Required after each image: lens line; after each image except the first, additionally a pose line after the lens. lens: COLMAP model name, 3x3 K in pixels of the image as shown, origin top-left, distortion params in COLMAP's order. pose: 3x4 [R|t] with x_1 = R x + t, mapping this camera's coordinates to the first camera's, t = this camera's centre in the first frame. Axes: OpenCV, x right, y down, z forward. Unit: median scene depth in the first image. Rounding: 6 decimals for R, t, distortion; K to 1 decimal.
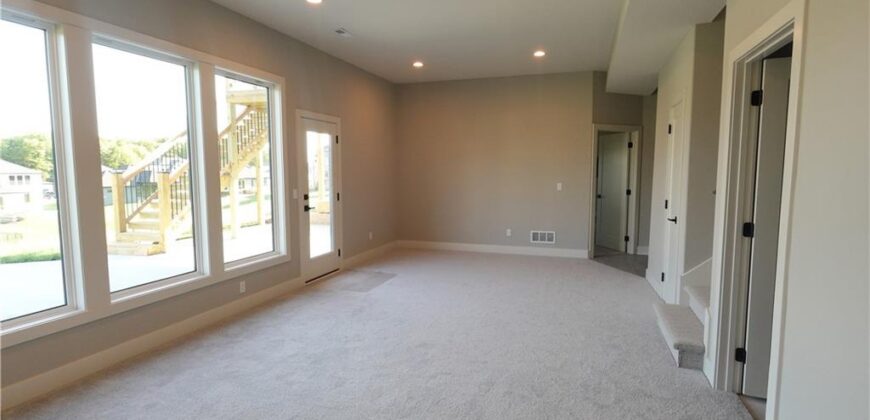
lens RADIAL K [[437.8, 0, 435.7], [0, 437.8, 207.6], [0, 0, 1]] dist [-0.003781, -0.002058]
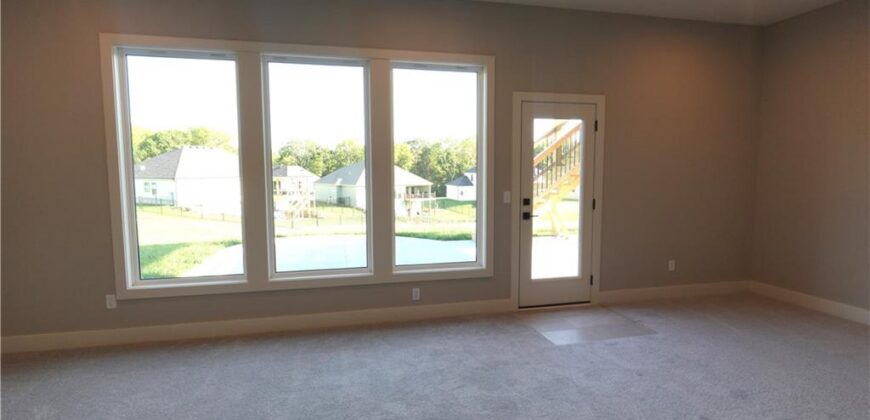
lens RADIAL K [[437.8, 0, 433.4], [0, 437.8, 209.3], [0, 0, 1]] dist [-0.003781, -0.002058]
pose [[0.530793, 0.072658, -0.844381, 0.253802], [-0.068174, 0.996750, 0.042914, -0.029227], [0.844755, 0.034786, 0.534021, 0.381308]]
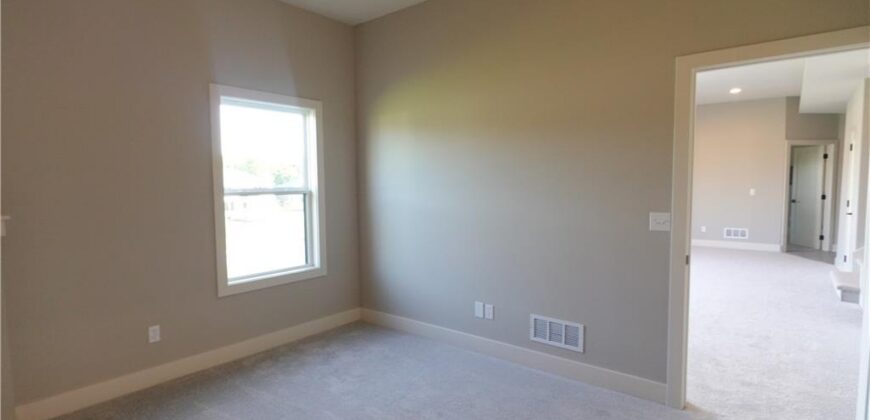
lens RADIAL K [[437.8, 0, 431.4], [0, 437.8, 209.6], [0, 0, 1]] dist [-0.003781, -0.002058]
pose [[0.937388, 0.011960, -0.348081, -0.154976], [-0.018394, 0.999715, -0.015188, 0.041741], [0.347801, 0.020640, 0.937341, -0.529267]]
